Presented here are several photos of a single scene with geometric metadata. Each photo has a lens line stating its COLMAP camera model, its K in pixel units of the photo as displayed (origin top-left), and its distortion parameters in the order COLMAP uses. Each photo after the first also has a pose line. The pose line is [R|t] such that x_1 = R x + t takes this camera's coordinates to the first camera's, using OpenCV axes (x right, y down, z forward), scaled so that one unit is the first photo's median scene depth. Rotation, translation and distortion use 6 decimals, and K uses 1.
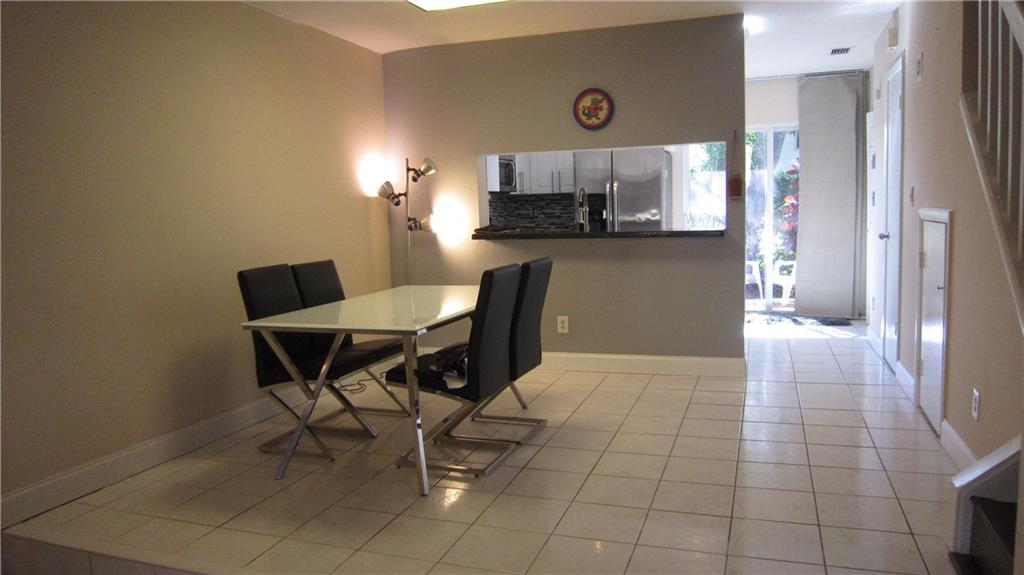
lens RADIAL K [[724.0, 0, 509.9], [0, 724.0, 284.7], [0, 0, 1]] dist [-0.065954, 0.016390]
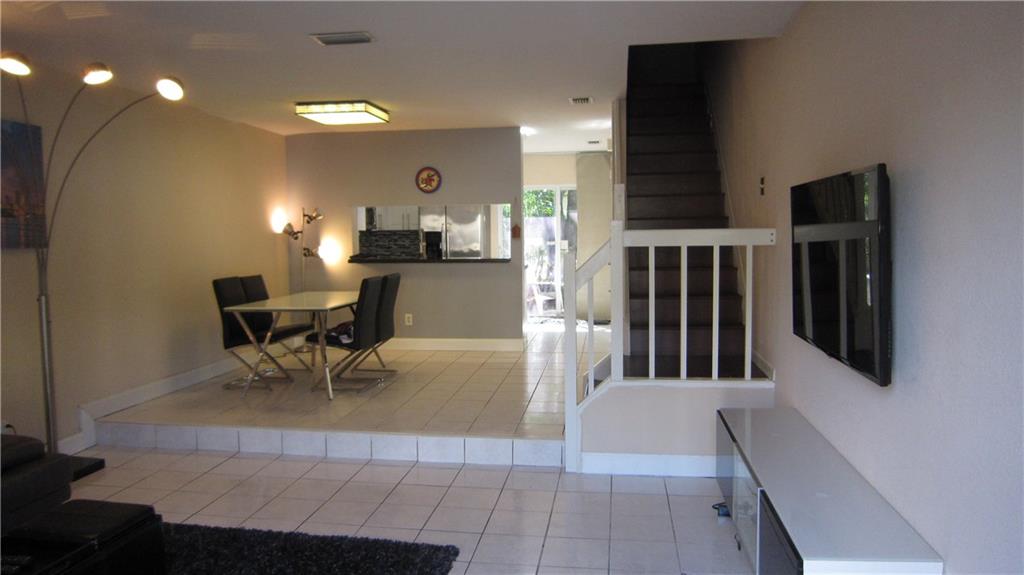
lens RADIAL K [[724.0, 0, 521.5], [0, 724.0, 293.0], [0, 0, 1]] dist [-0.065954, 0.016390]
pose [[0.976847, 0.001843, 0.213930, -0.020693], [0.003492, 0.999692, -0.024557, 0.038025], [-0.213909, 0.024736, 0.976540, -0.539956]]
